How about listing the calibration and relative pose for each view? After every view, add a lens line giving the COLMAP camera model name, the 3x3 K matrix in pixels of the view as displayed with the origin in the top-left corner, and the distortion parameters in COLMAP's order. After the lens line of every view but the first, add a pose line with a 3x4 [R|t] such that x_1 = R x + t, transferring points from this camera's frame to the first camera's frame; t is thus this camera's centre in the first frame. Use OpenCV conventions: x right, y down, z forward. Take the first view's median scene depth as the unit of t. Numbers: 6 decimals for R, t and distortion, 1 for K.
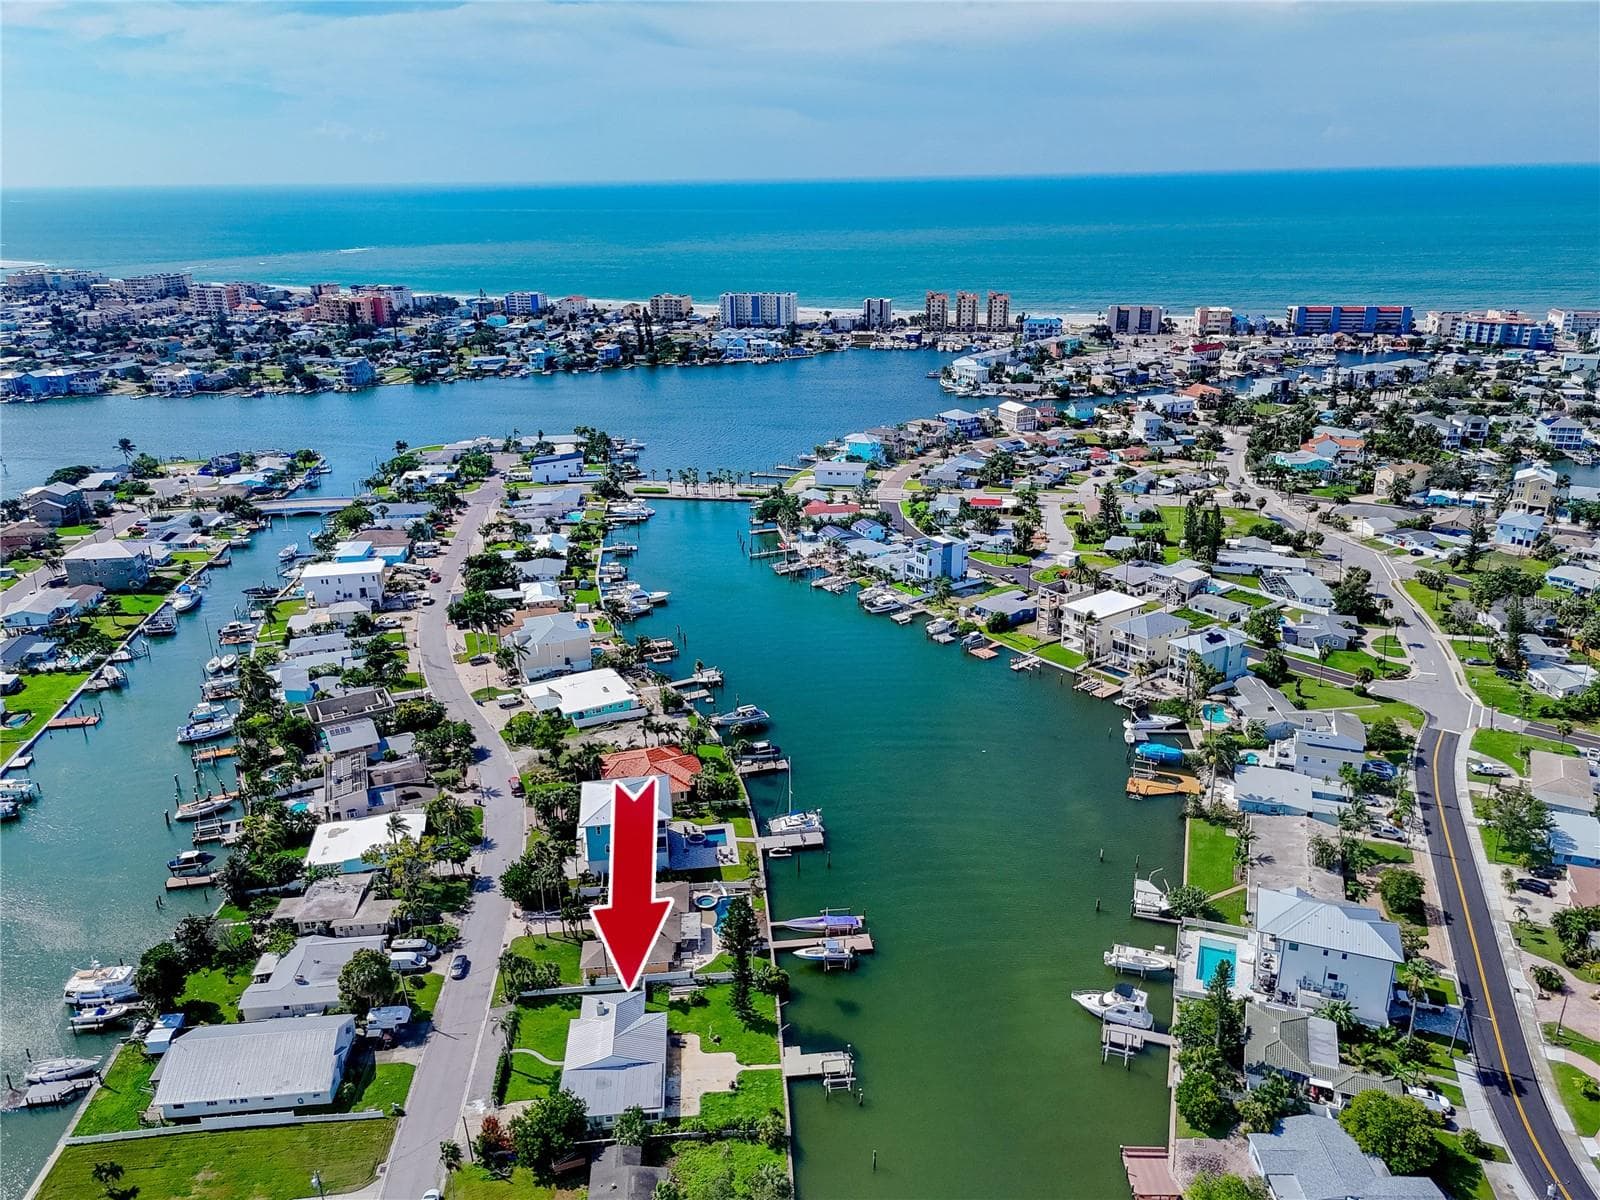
lens RADIAL K [[1175.0, 0, 805.7], [0, 1175.0, 608.6], [0, 0, 1]] dist [0.067806, -0.061759]
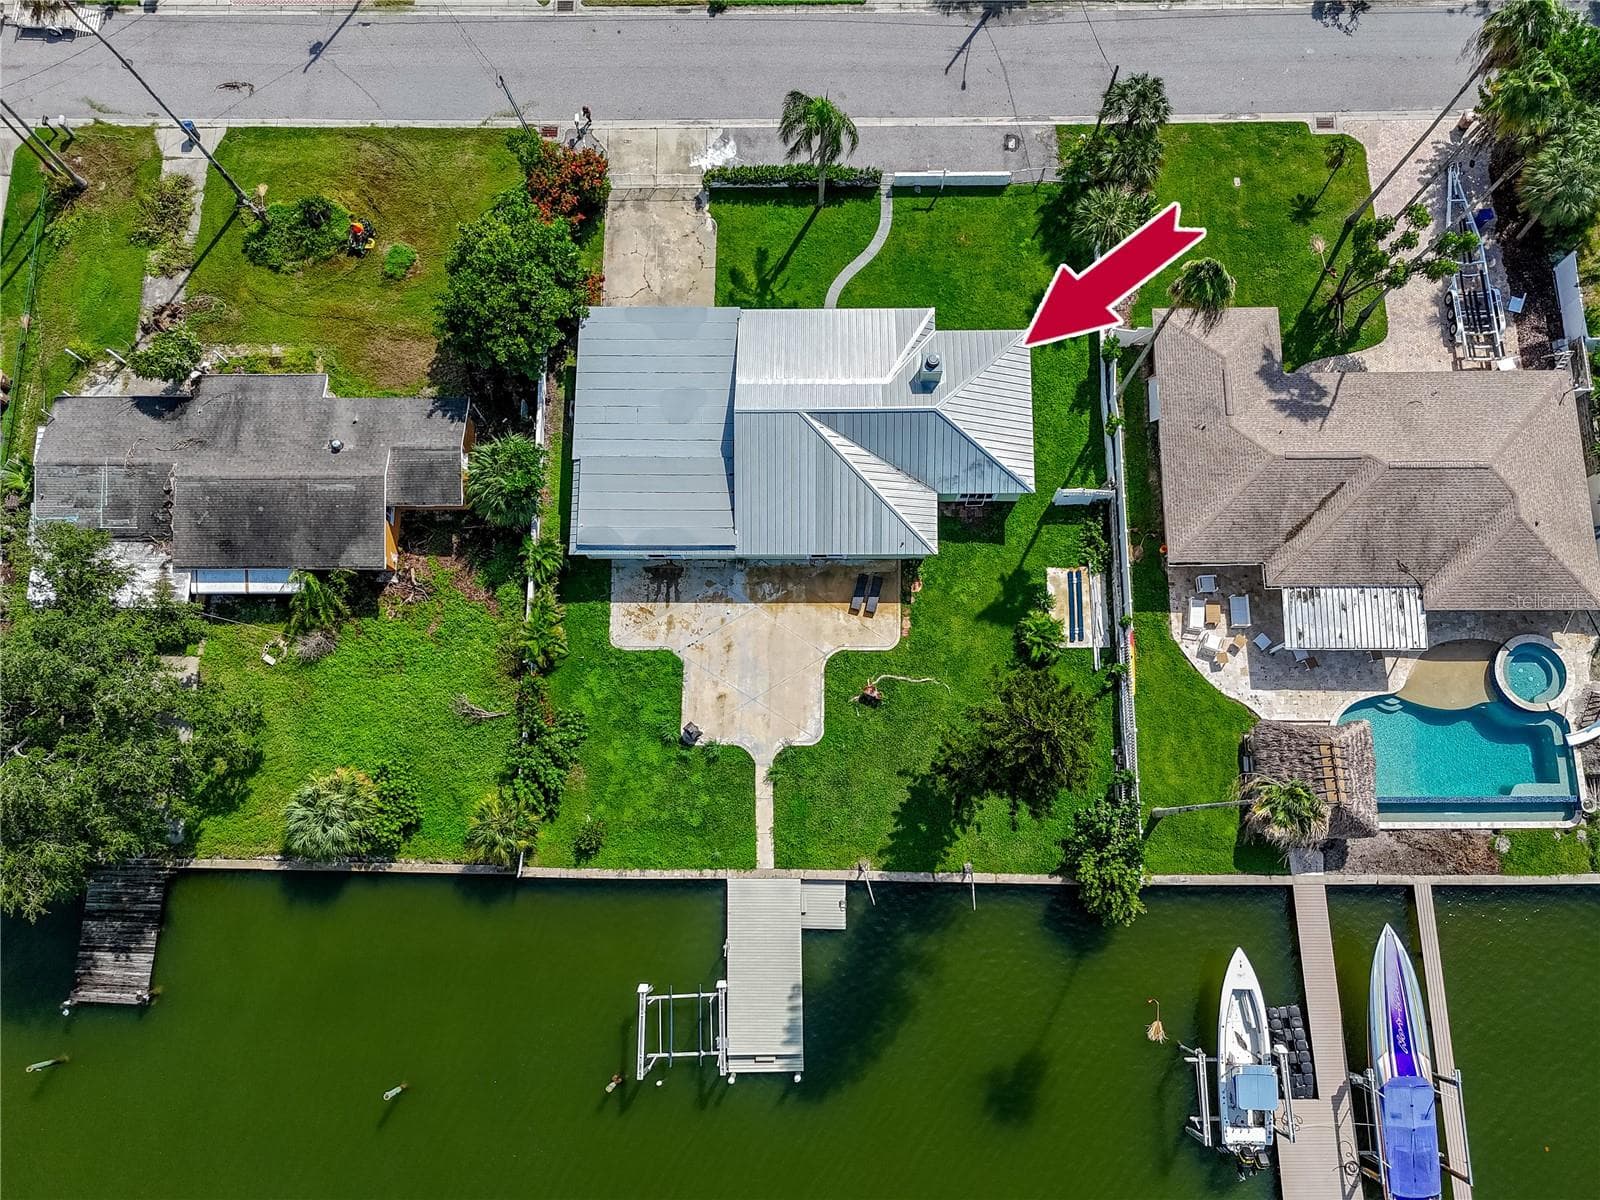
lens RADIAL K [[1175.0, 0, 805.7], [0, 1175.0, 608.6], [0, 0, 1]] dist [0.067806, -0.061759]
pose [[-0.092657, 0.973973, -0.206859, -0.013311], [-0.330199, 0.165939, 0.929211, 0.015093], [0.939352, 0.154403, 0.306230, 0.470990]]
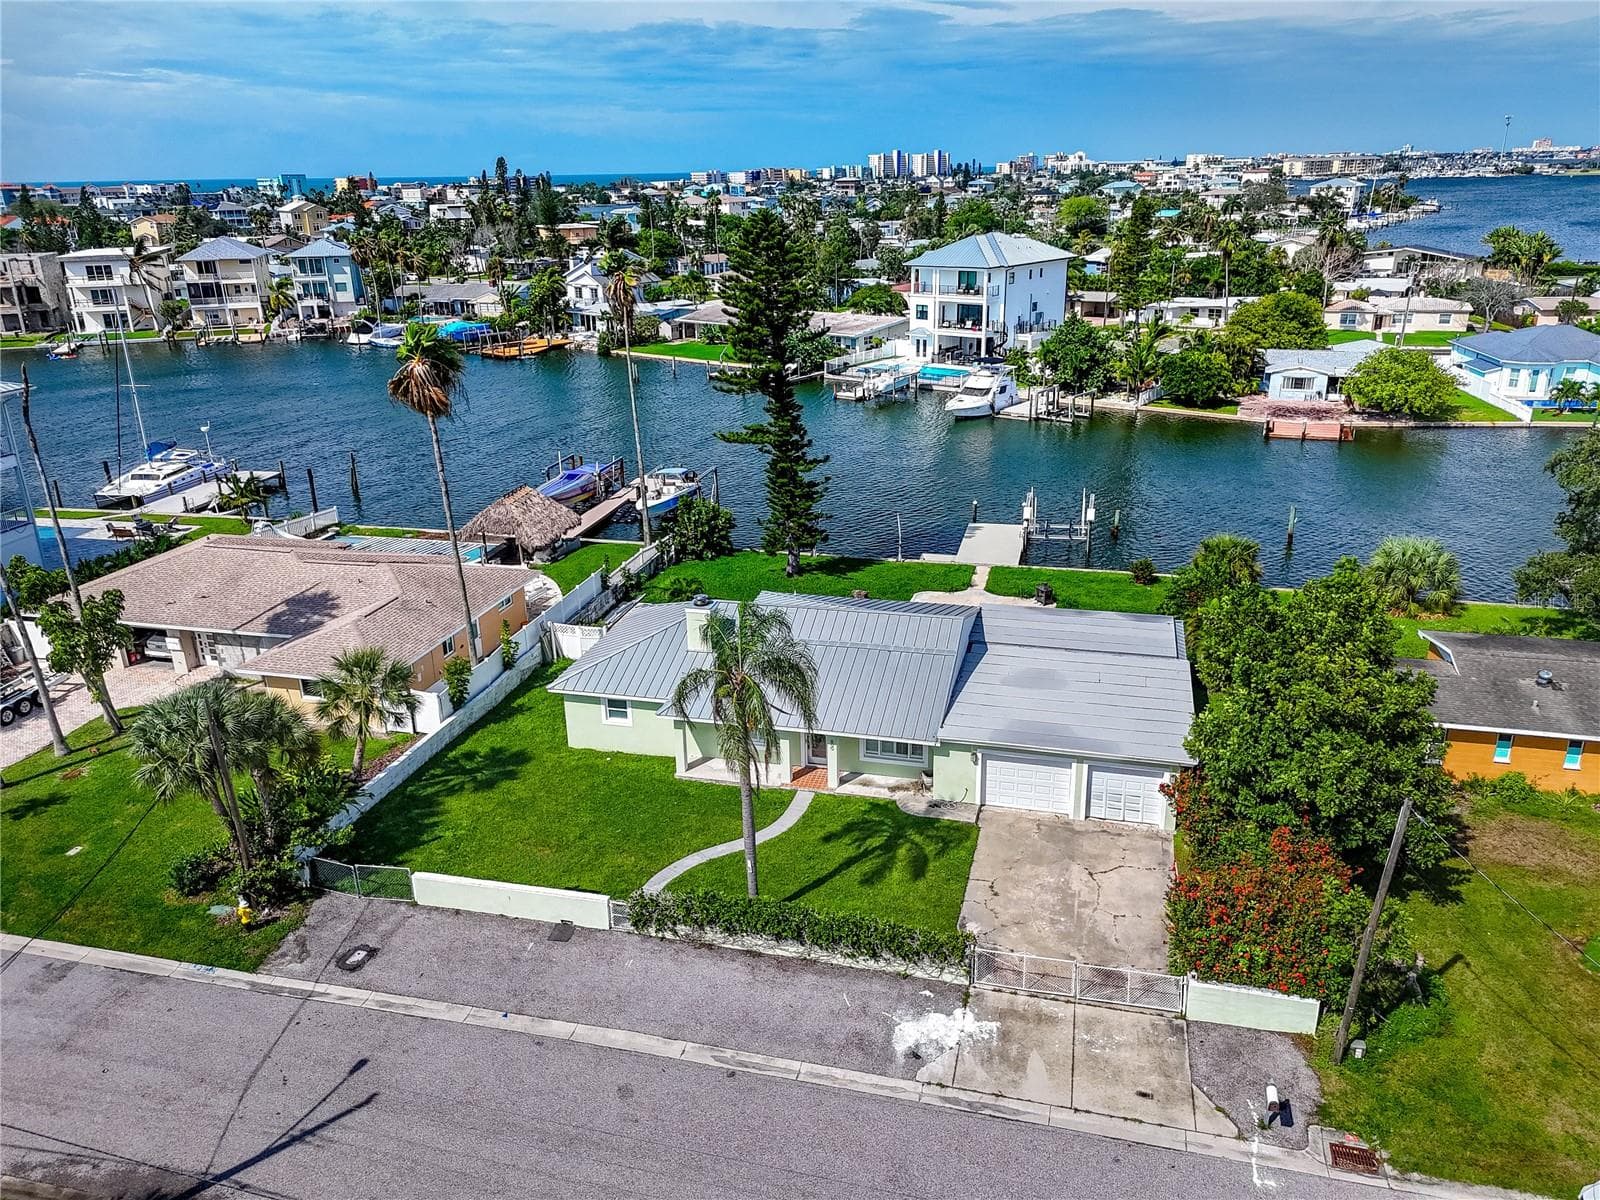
lens RADIAL K [[1175.0, 0, 805.7], [0, 1175.0, 608.6], [0, 0, 1]] dist [0.067806, -0.061759]
pose [[0.335923, -0.321323, 0.885385, -0.222612], [0.339132, 0.918226, 0.204572, 0.155294], [-0.878718, 0.231542, 0.417425, 0.469565]]
